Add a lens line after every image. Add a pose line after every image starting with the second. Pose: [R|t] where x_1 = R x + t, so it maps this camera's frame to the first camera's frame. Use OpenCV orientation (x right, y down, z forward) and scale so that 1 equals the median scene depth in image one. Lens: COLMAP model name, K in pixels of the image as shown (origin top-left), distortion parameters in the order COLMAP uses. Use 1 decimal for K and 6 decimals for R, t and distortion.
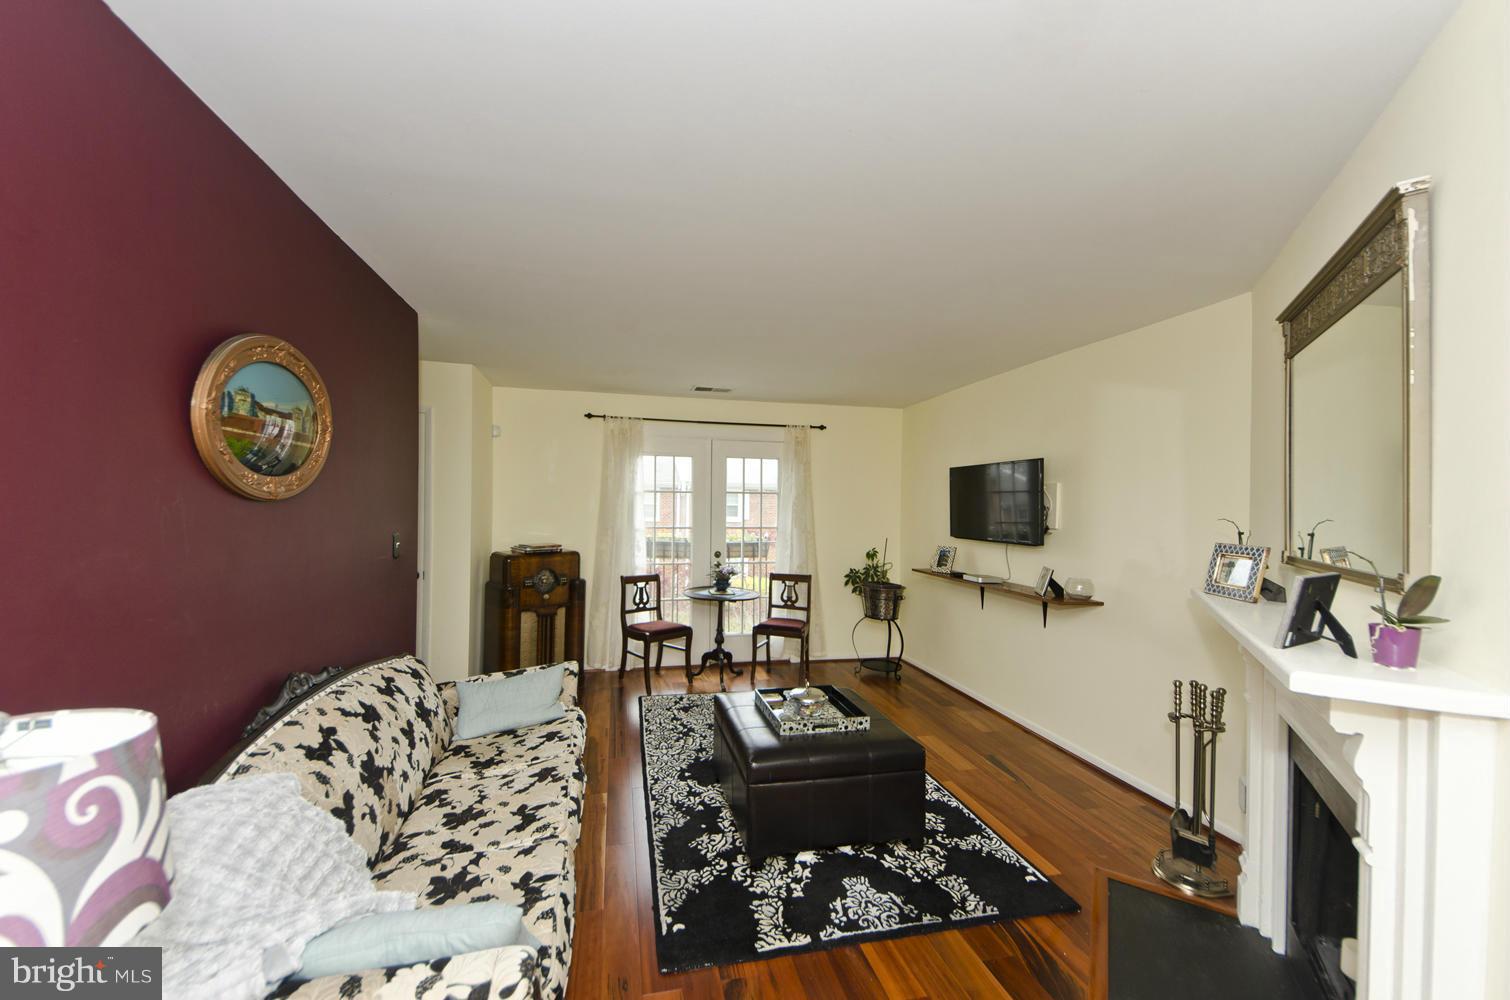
lens RADIAL K [[633.6, 0, 755.0], [0, 633.6, 500.0], [0, 0, 1]] dist [0.094091, -0.031435]
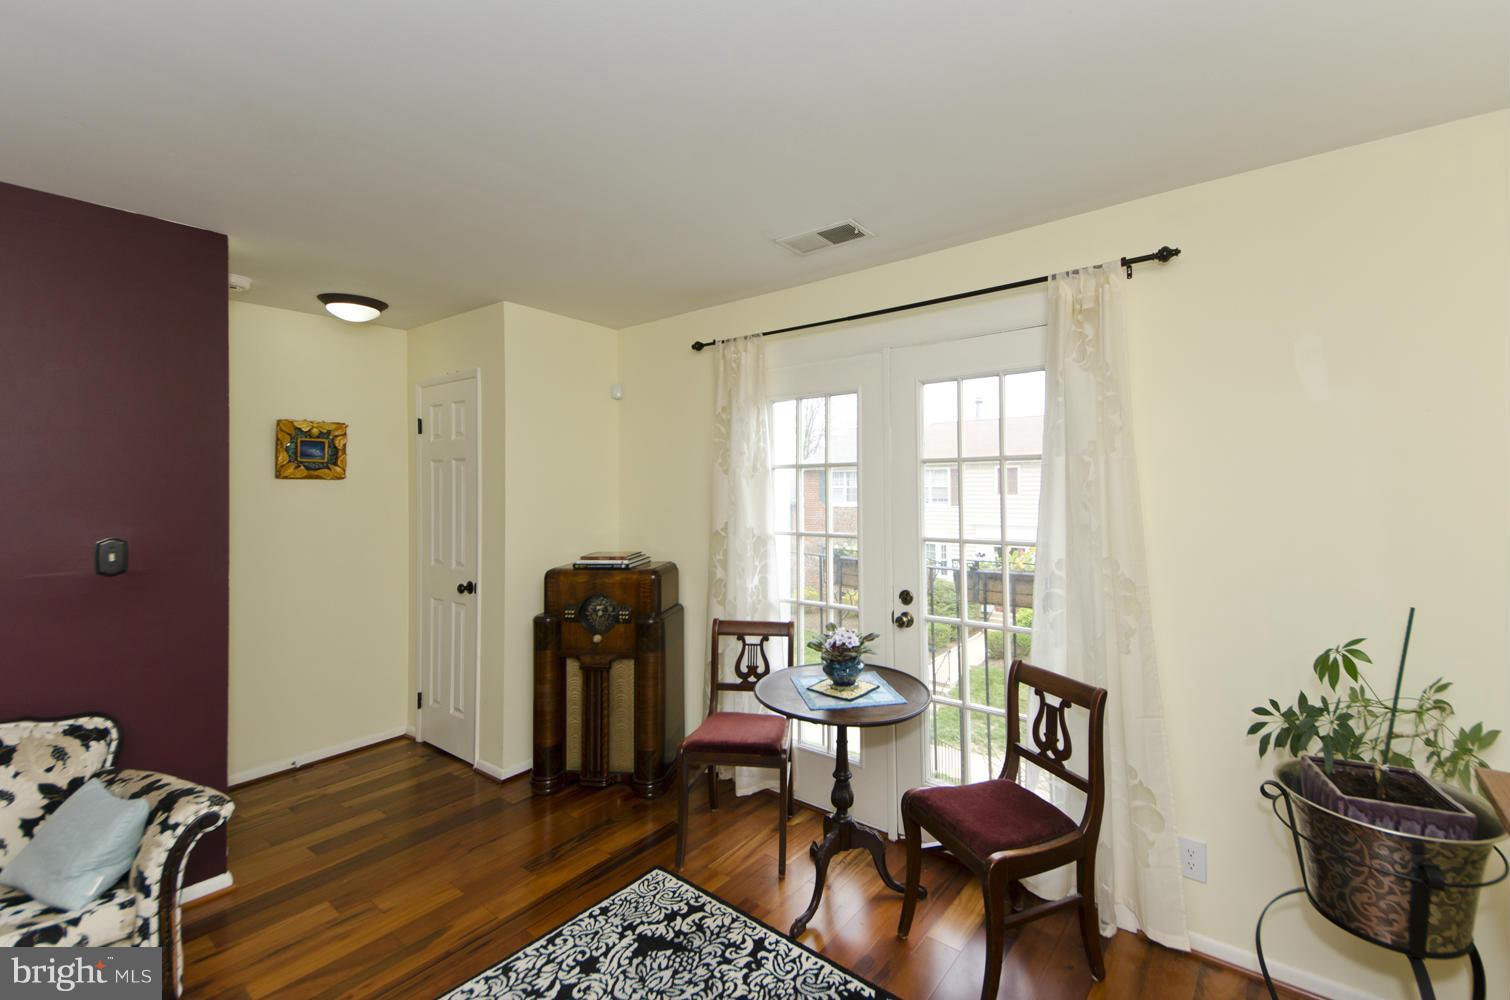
lens RADIAL K [[652.6, 0, 753.0], [0, 652.6, 479.5], [0, 0, 1]] dist [0.001087, -0.008622]
pose [[0.612567, -0.028612, -0.789900, 0.254936], [0.019967, 0.999586, -0.020723, 0.008651], [0.790166, -0.003077, 0.612885, 0.646847]]
